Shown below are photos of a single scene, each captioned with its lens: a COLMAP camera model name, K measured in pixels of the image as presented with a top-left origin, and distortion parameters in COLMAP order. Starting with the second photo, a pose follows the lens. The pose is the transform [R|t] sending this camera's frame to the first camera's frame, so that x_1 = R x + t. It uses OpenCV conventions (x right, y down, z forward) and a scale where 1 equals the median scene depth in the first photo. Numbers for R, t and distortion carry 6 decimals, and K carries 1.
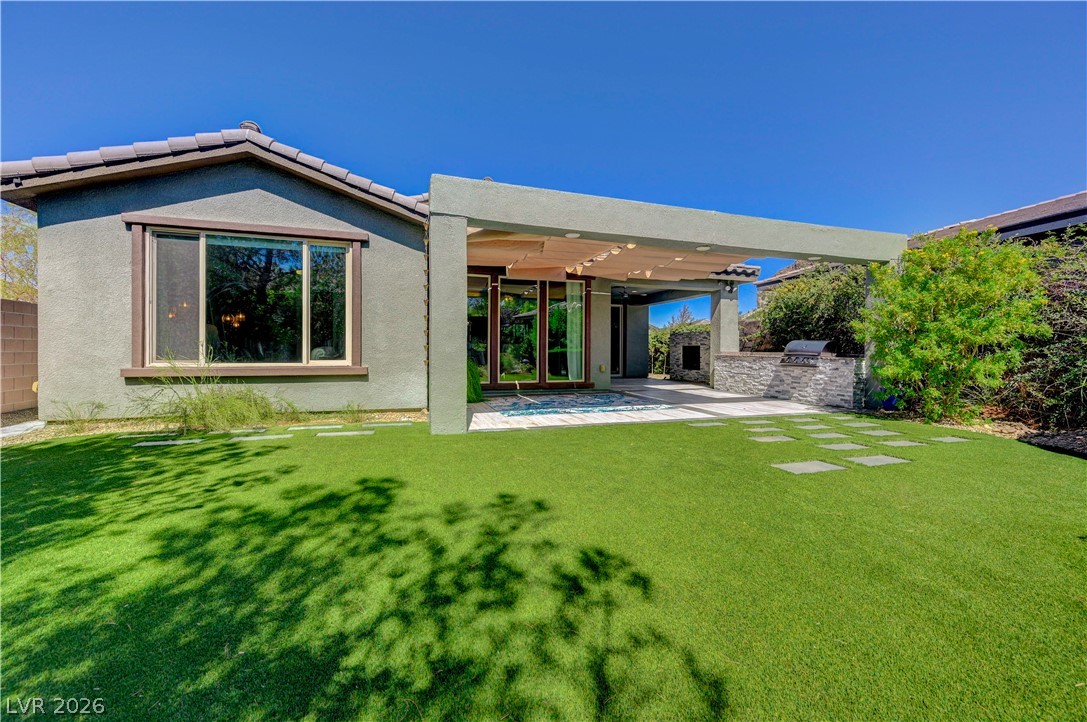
lens RADIAL K [[435.6, 0, 548.3], [0, 435.6, 353.7], [0, 0, 1]] dist [0.005229, 0.000029]
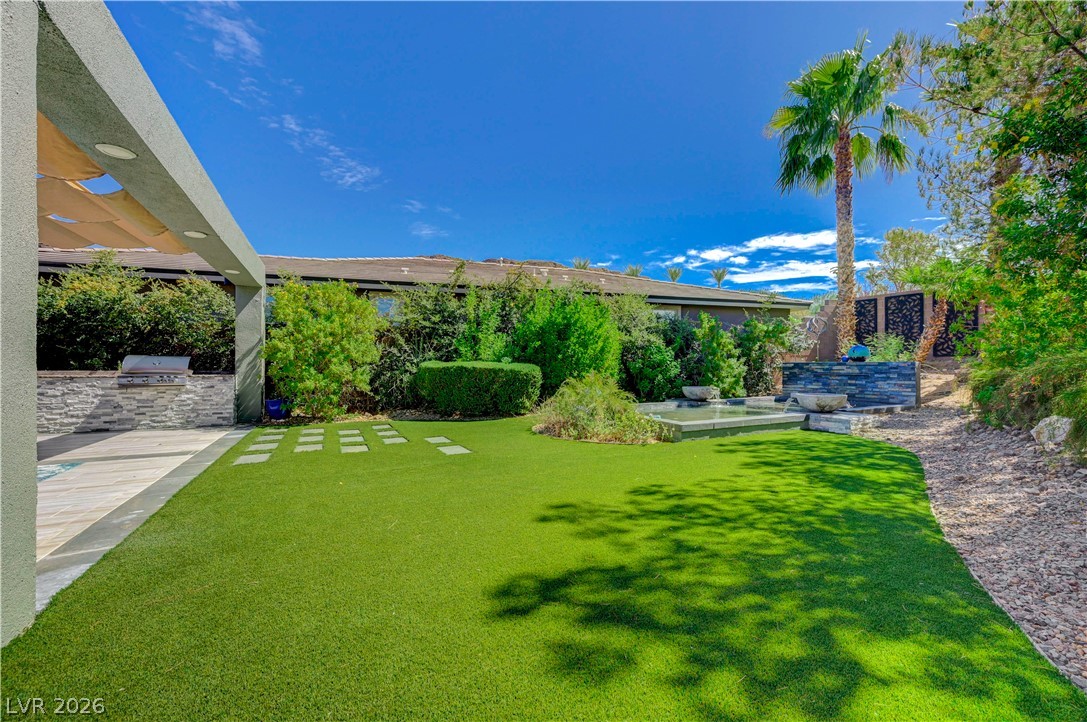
lens RADIAL K [[432.7, 0, 548.0], [0, 432.7, 363.1], [0, 0, 1]] dist [-0.000027, 0.000518]
pose [[-0.142137, 0.001274, 0.989846, -0.376450], [0.010611, 0.999944, 0.000237, -0.009016], [-0.989790, 0.010537, -0.142143, 0.399144]]
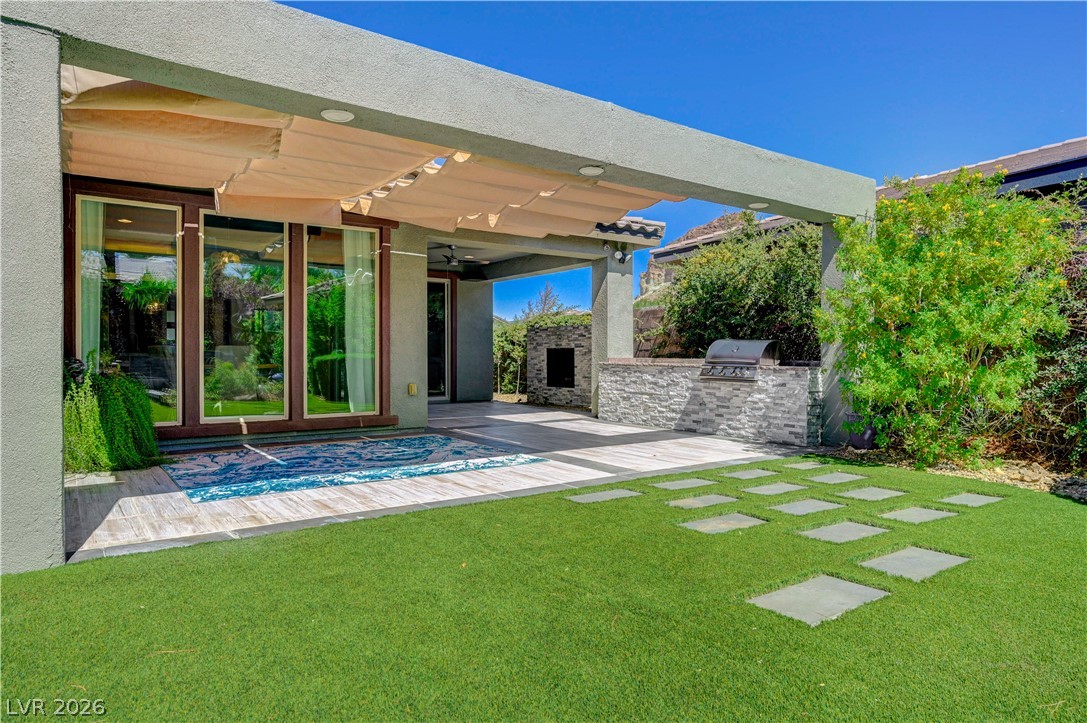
lens RADIAL K [[671.1, 0, 543.8], [0, 671.1, 360.1], [0, 0, 1]] dist [-0.001106, 0.000136]
pose [[0.954140, -0.006598, 0.299287, 0.034874], [0.006668, 0.999977, 0.000786, -0.003890], [-0.299285, 0.001245, 0.954163, 0.169405]]
